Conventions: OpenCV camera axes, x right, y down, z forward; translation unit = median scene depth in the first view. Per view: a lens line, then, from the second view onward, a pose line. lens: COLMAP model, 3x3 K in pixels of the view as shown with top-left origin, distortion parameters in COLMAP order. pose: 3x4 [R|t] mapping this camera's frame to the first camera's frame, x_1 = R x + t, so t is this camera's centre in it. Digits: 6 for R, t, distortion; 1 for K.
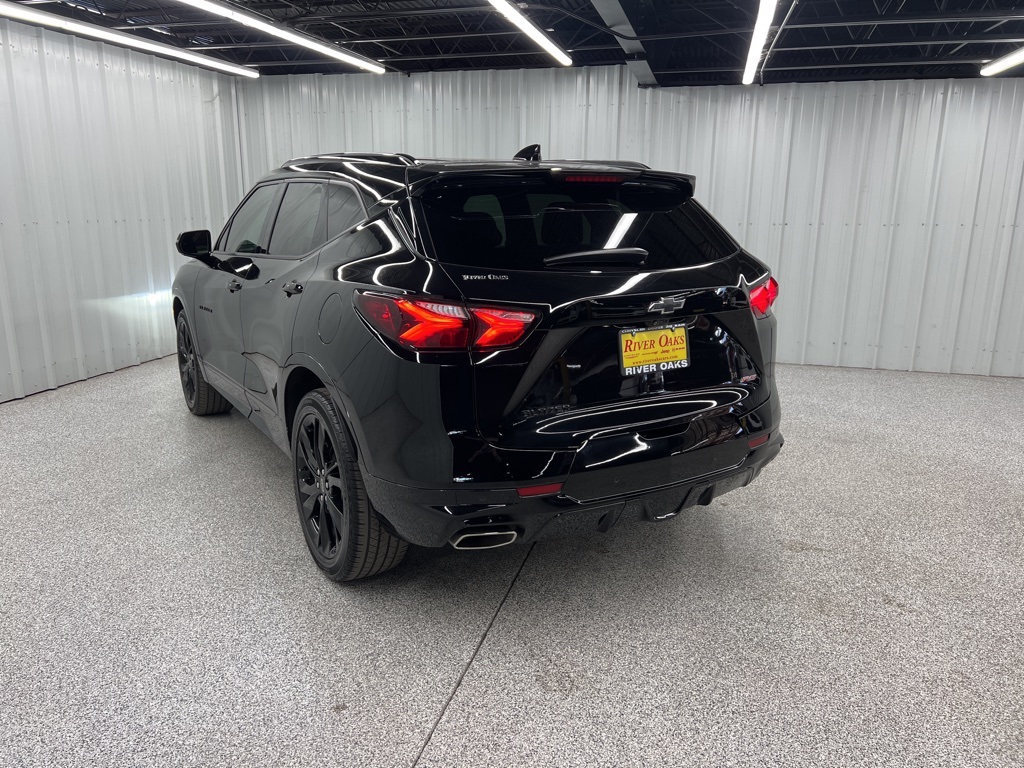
lens RADIAL K [[797.5, 0, 514.1], [0, 797.5, 380.0], [0, 0, 1]] dist [0.015528, -0.006738]
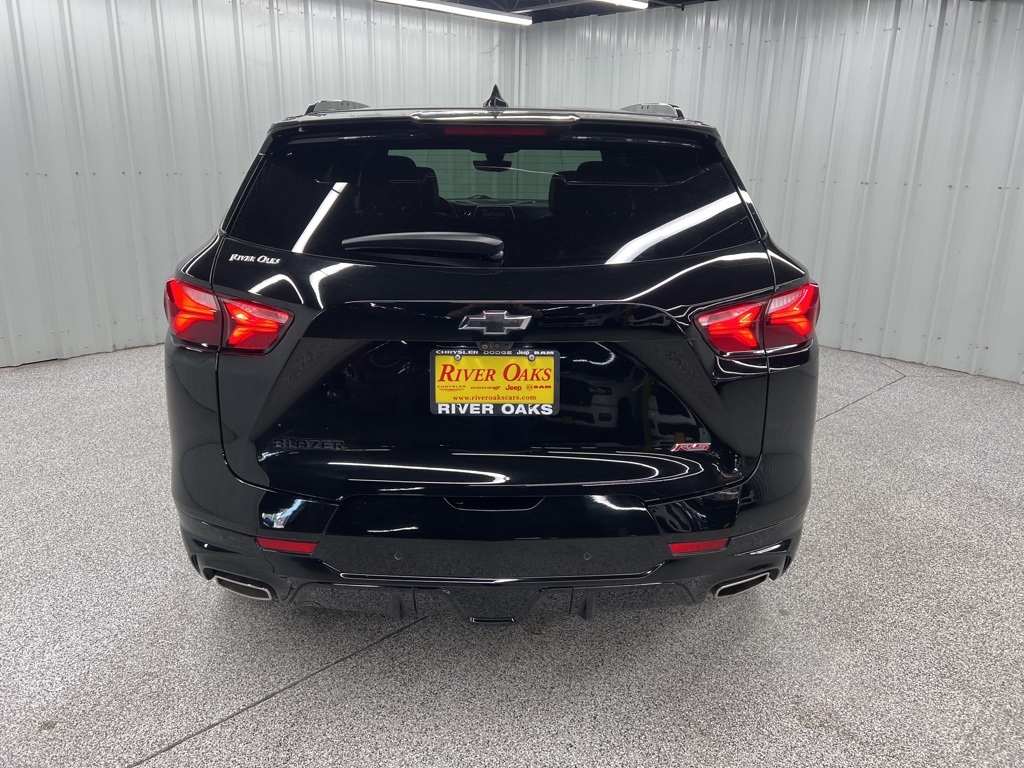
lens RADIAL K [[797.5, 0, 494.3], [0, 797.5, 370.4], [0, 0, 1]] dist [0.015528, -0.006738]
pose [[0.853056, 0.148261, -0.500314, 0.516649], [-0.125483, 0.988937, 0.079105, -0.103059], [0.506507, -0.004701, 0.862223, 0.406907]]
